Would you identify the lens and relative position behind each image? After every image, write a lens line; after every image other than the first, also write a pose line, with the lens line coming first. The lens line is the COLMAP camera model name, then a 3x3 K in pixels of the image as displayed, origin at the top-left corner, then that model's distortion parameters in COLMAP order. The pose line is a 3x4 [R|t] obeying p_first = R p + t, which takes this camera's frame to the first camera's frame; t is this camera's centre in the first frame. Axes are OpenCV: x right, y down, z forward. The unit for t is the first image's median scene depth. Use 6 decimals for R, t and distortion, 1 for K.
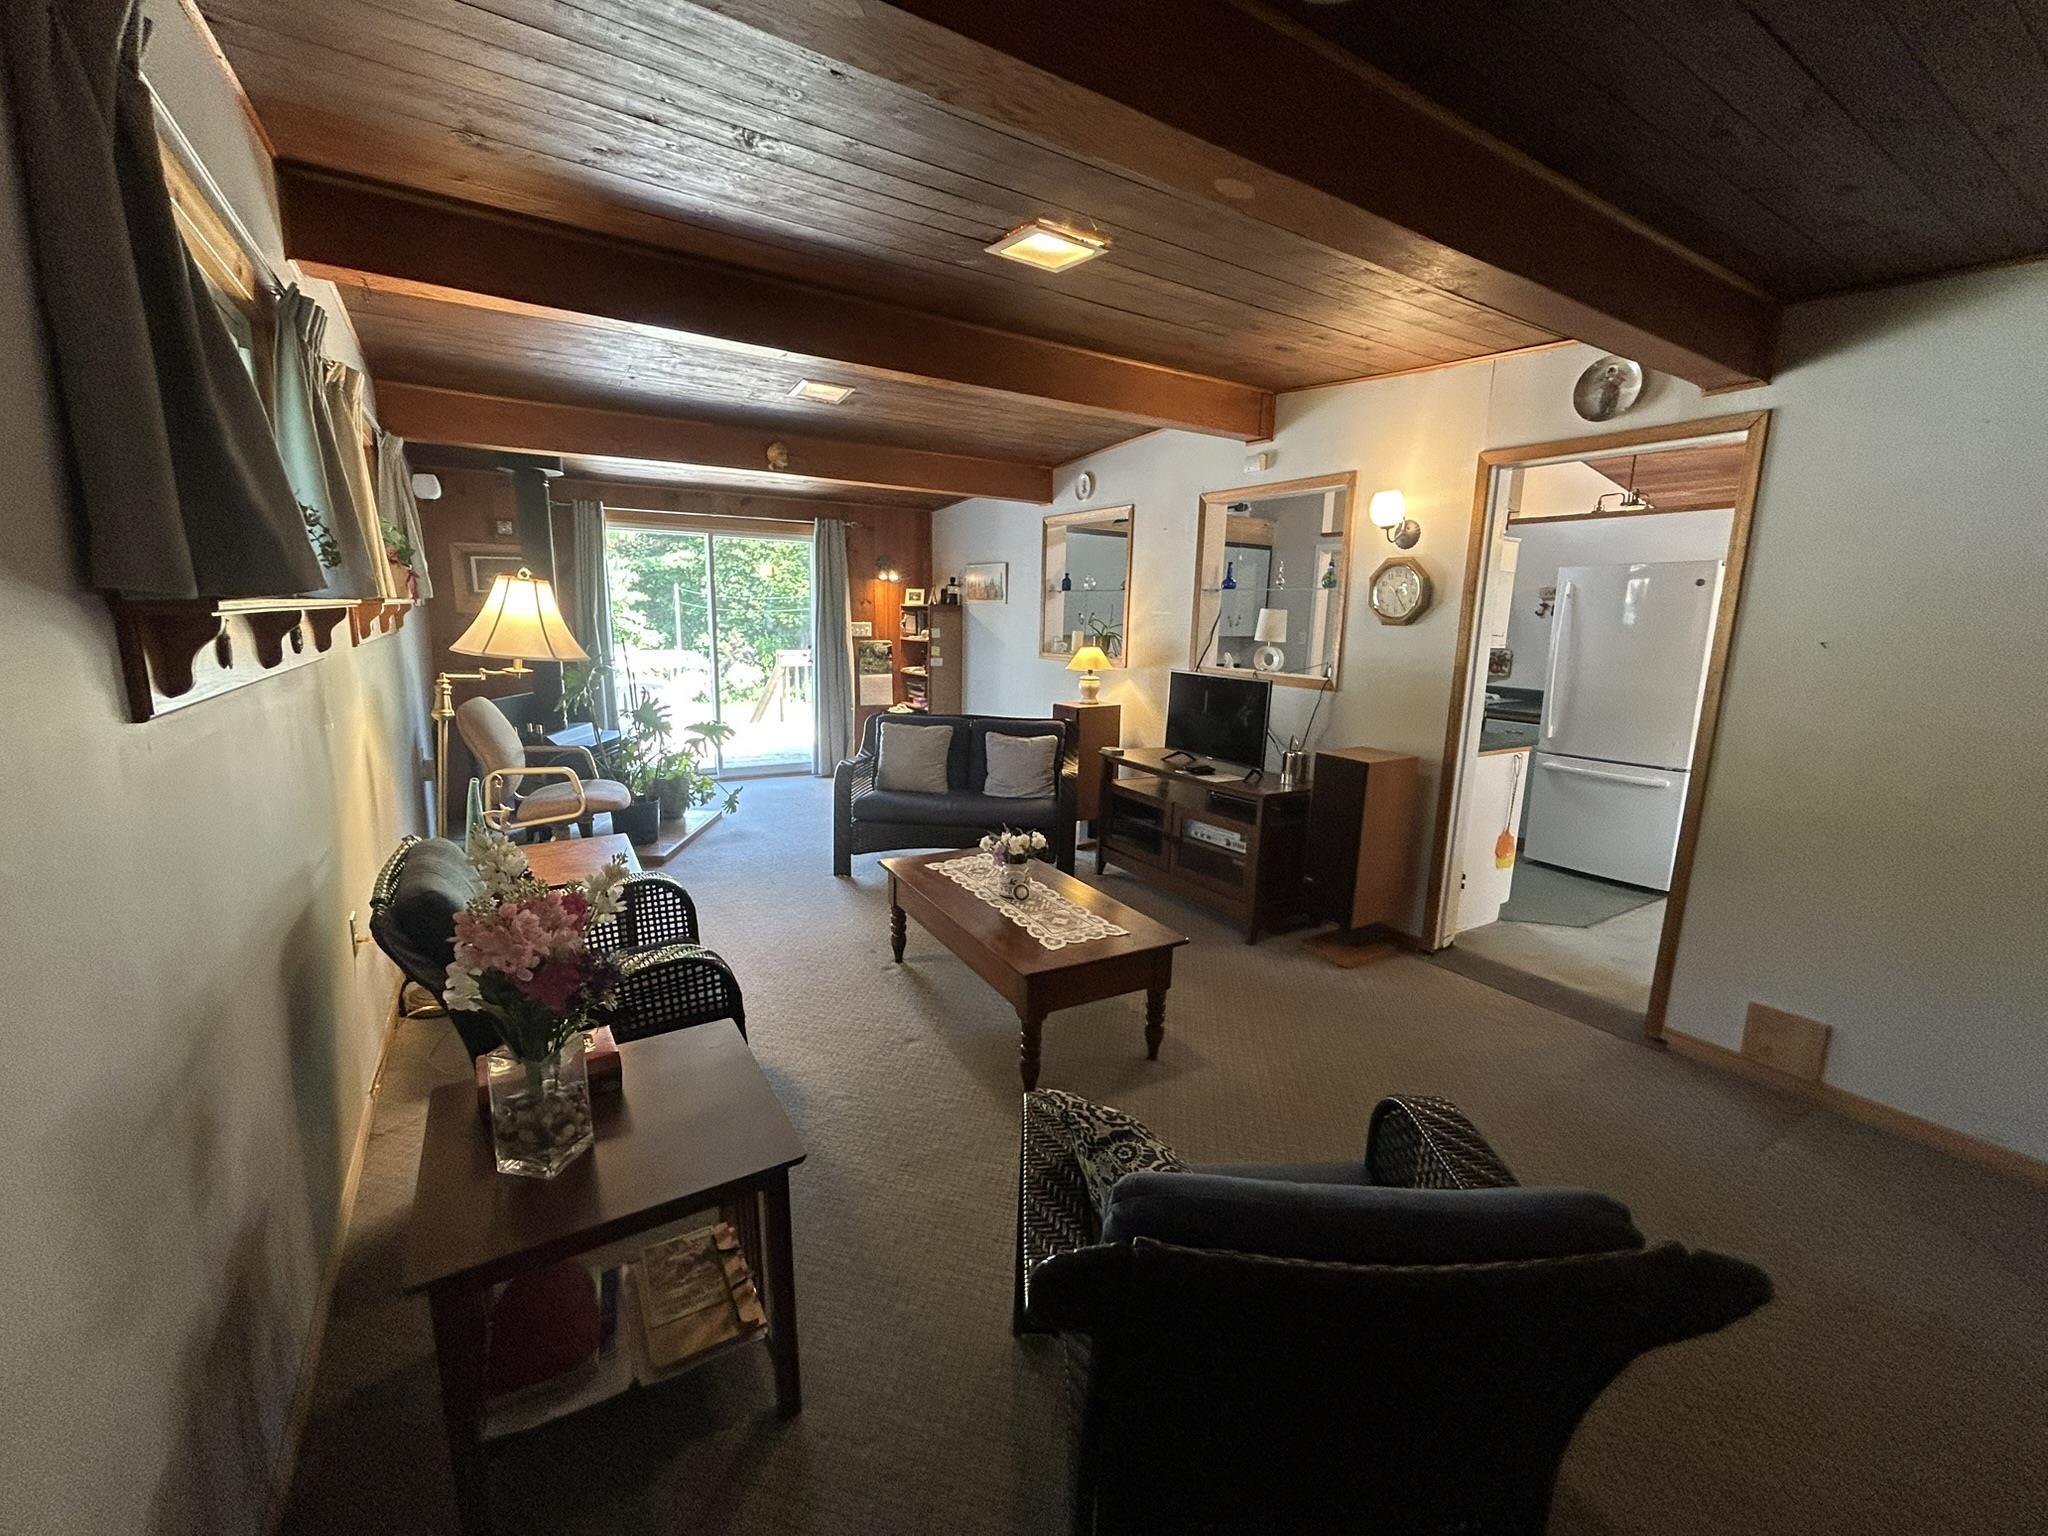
lens RADIAL K [[826.9, 0, 1024.0], [0, 826.9, 768.0], [0, 0, 1]] dist [-0.003460, 0.000517]
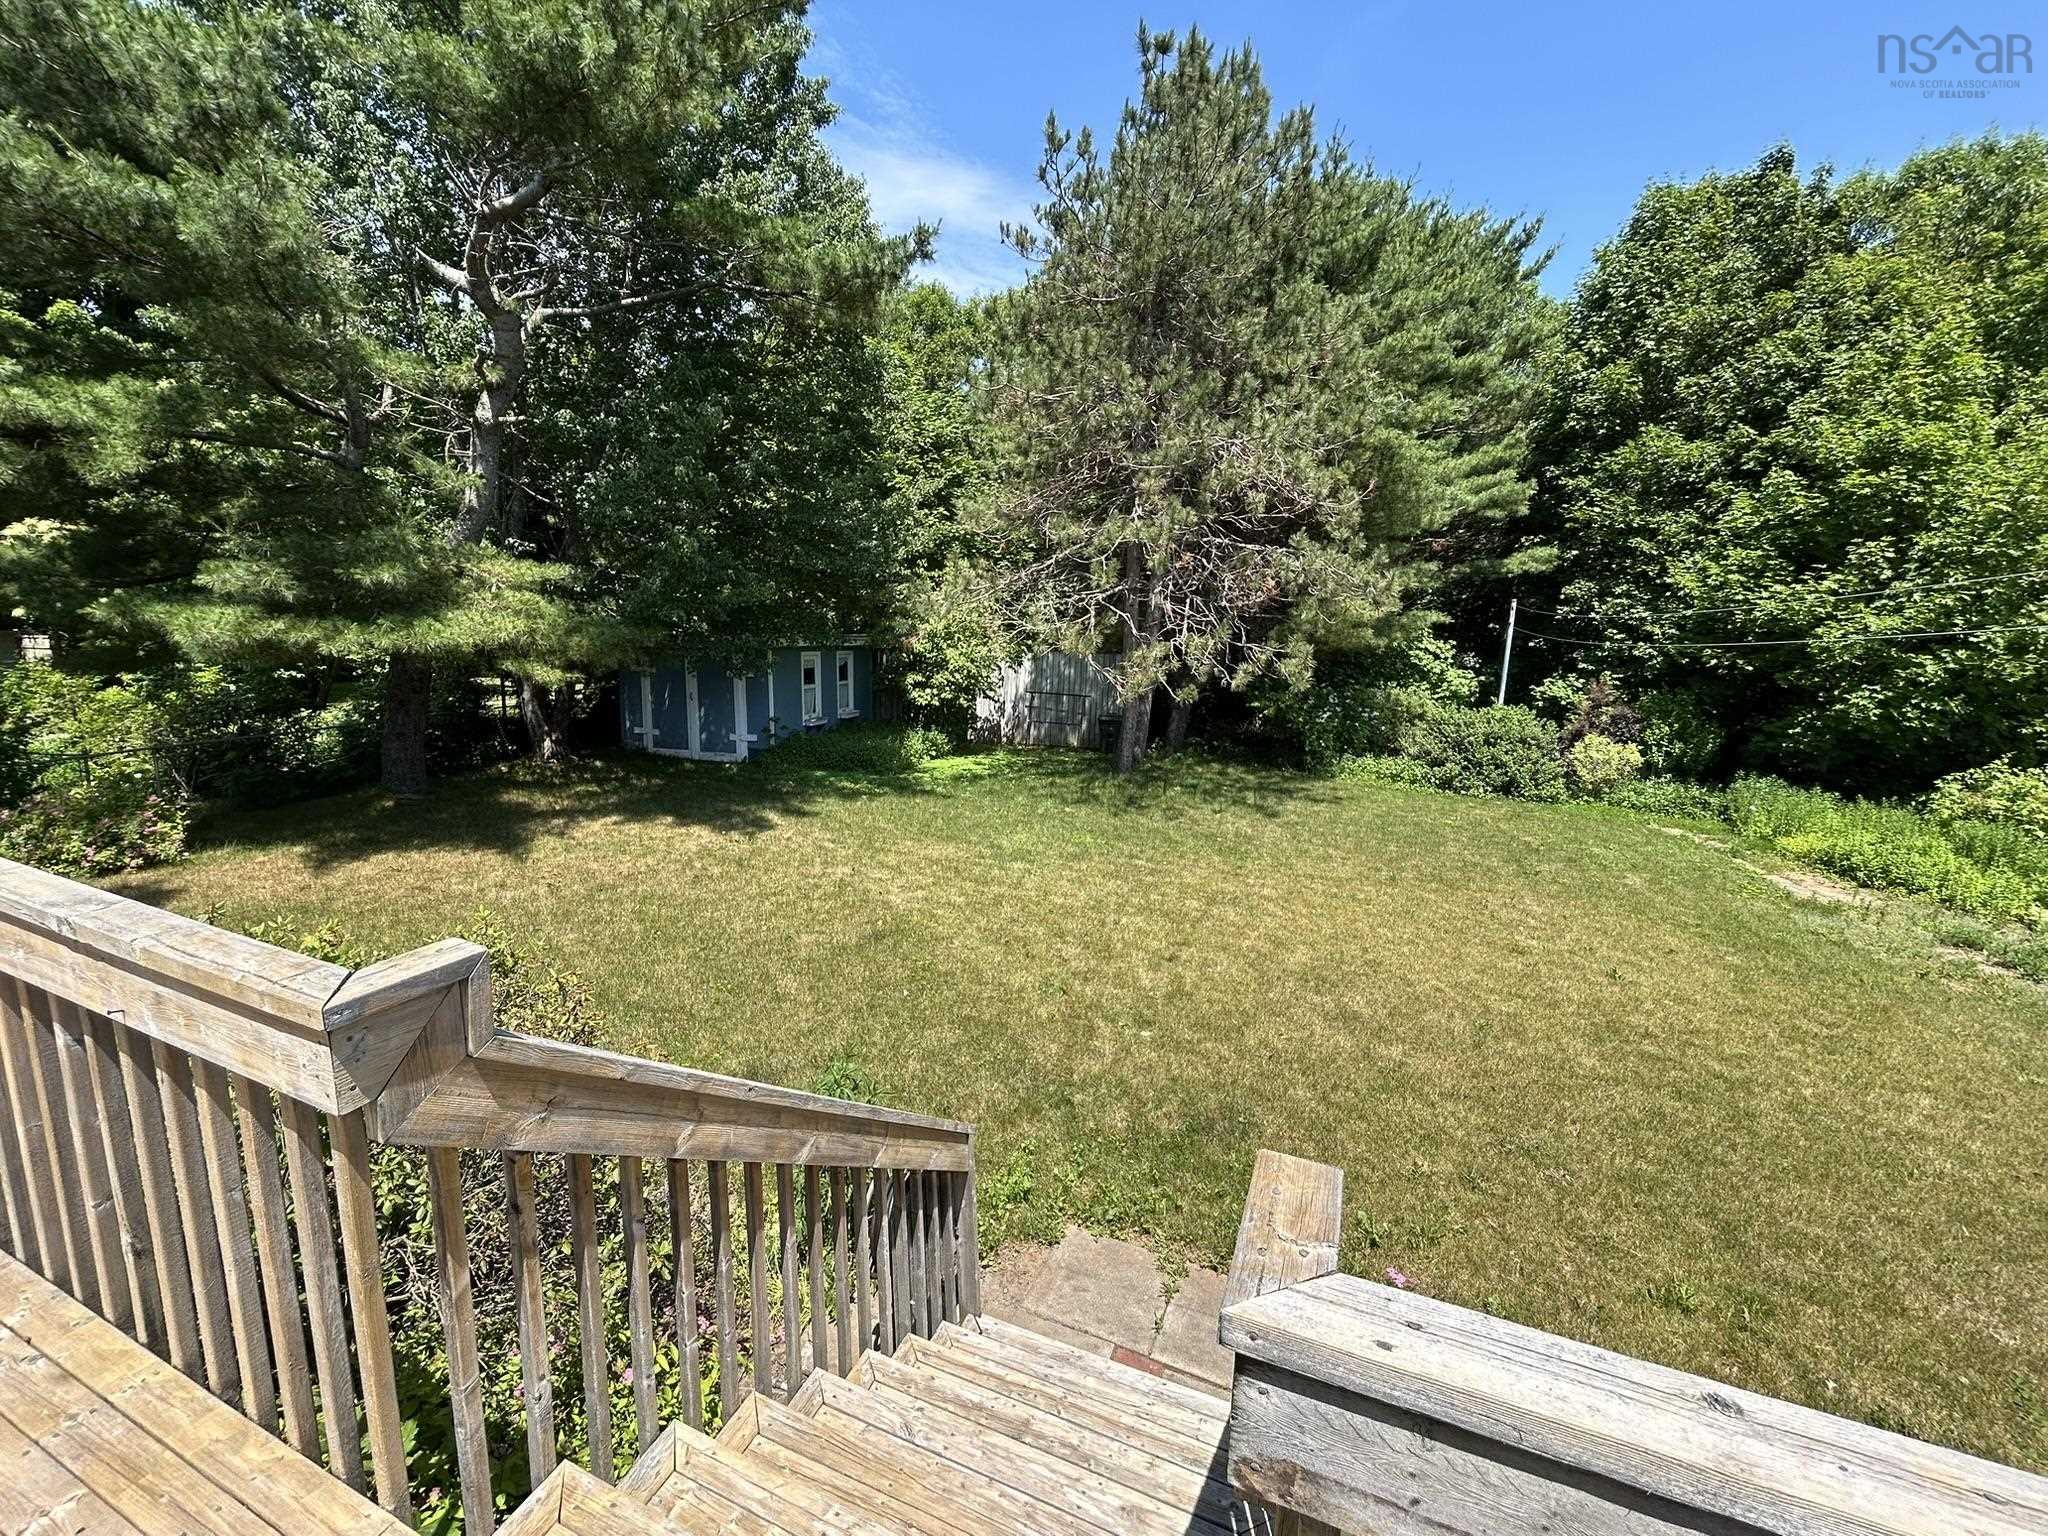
lens RADIAL K [[842.8, 0, 1024.0], [0, 842.8, 768.0], [0, 0, 1]] dist [-0.000584, -0.003159]
pose [[0.571892, 0.142242, -0.807903, -0.095661], [-0.178807, 0.982787, 0.046460, -0.057740], [0.800605, 0.117889, 0.587481, 0.333663]]
